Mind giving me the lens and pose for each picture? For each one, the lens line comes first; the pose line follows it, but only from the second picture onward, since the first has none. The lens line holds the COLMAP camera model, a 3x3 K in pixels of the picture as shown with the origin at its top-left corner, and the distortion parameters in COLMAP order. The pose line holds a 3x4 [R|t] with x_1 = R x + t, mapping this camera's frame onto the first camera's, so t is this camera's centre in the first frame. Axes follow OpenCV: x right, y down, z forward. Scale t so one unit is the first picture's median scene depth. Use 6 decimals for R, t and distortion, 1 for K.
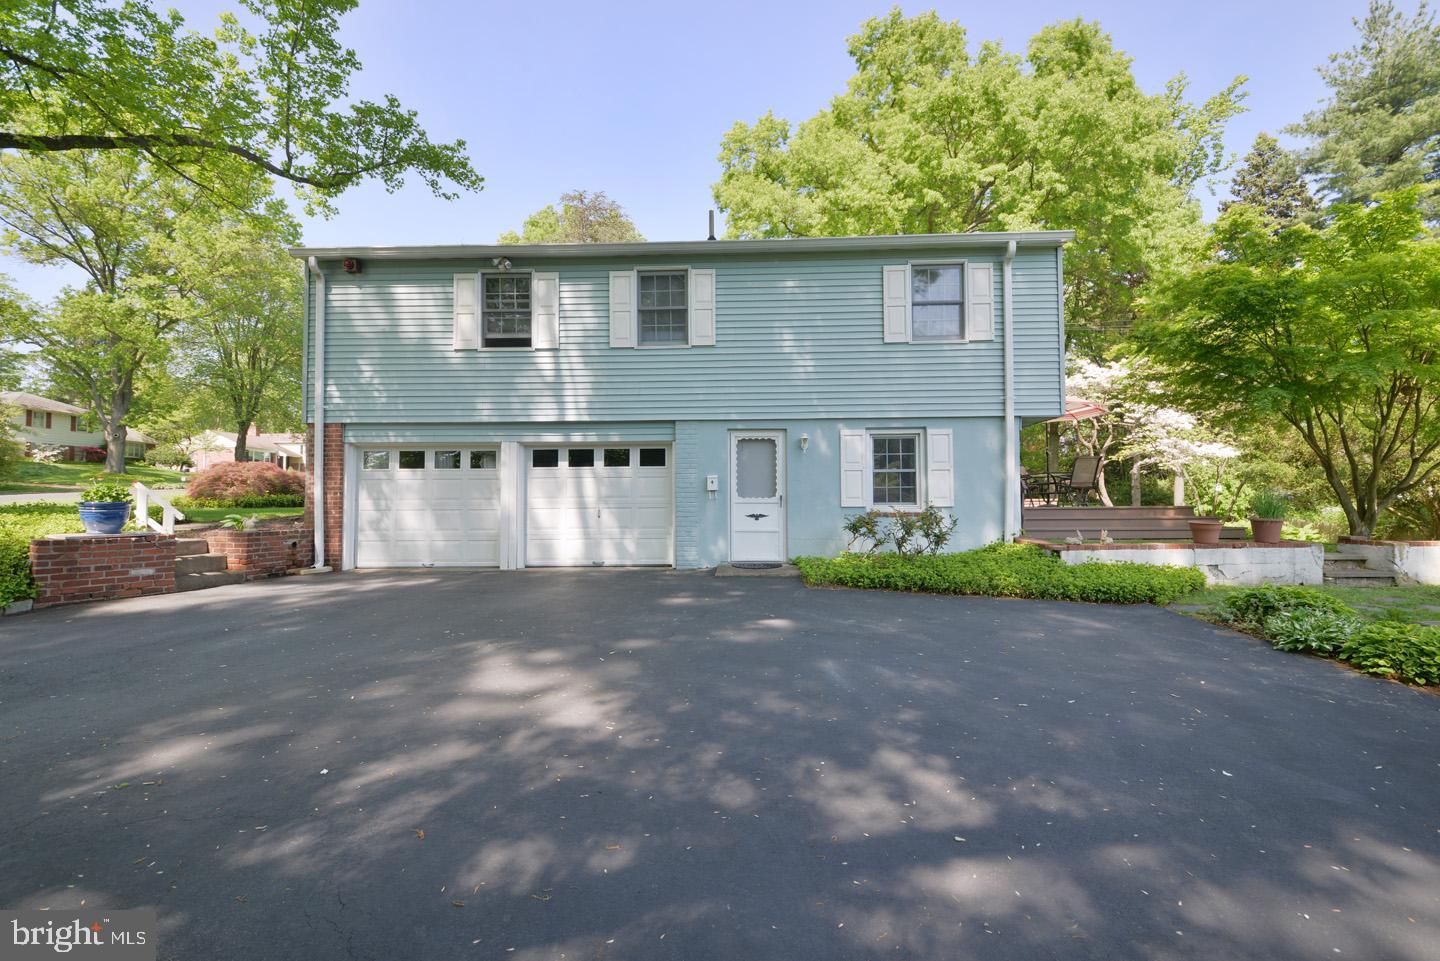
lens RADIAL K [[593.7, 0, 725.9], [0, 593.7, 480.4], [0, 0, 1]] dist [0.026722, -0.025905]
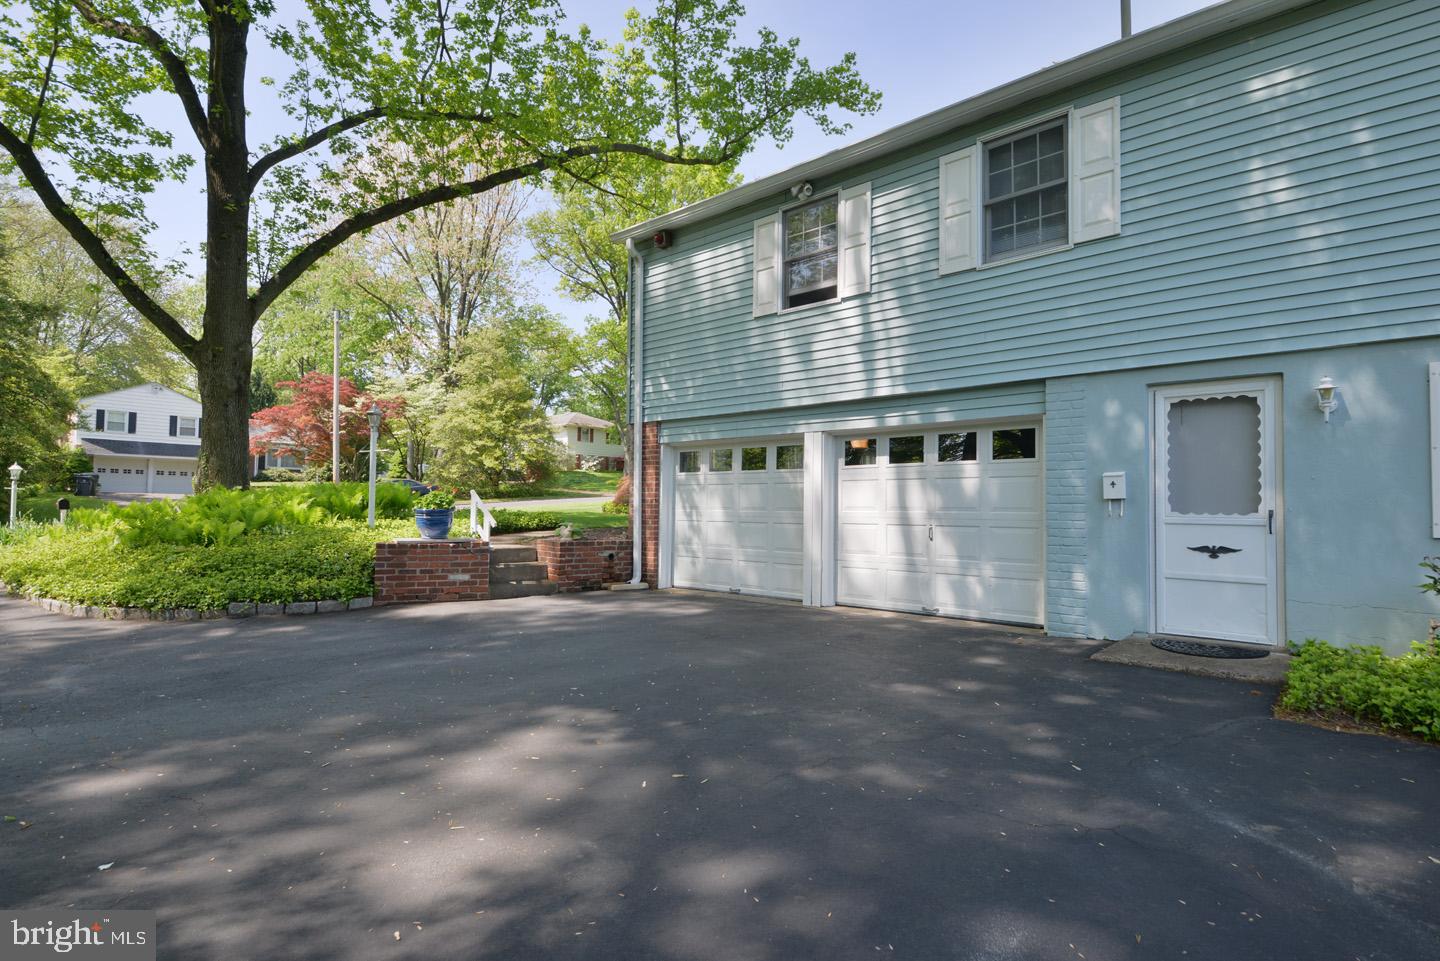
lens RADIAL K [[755.9, 0, 742.0], [0, 755.9, 481.4], [0, 0, 1]] dist [0.058972, -0.051152]
pose [[0.749570, -0.011857, -0.661818, 0.185698], [0.010721, 0.999926, -0.005772, 0.000817], [0.661838, -0.002769, 0.749642, 0.240255]]
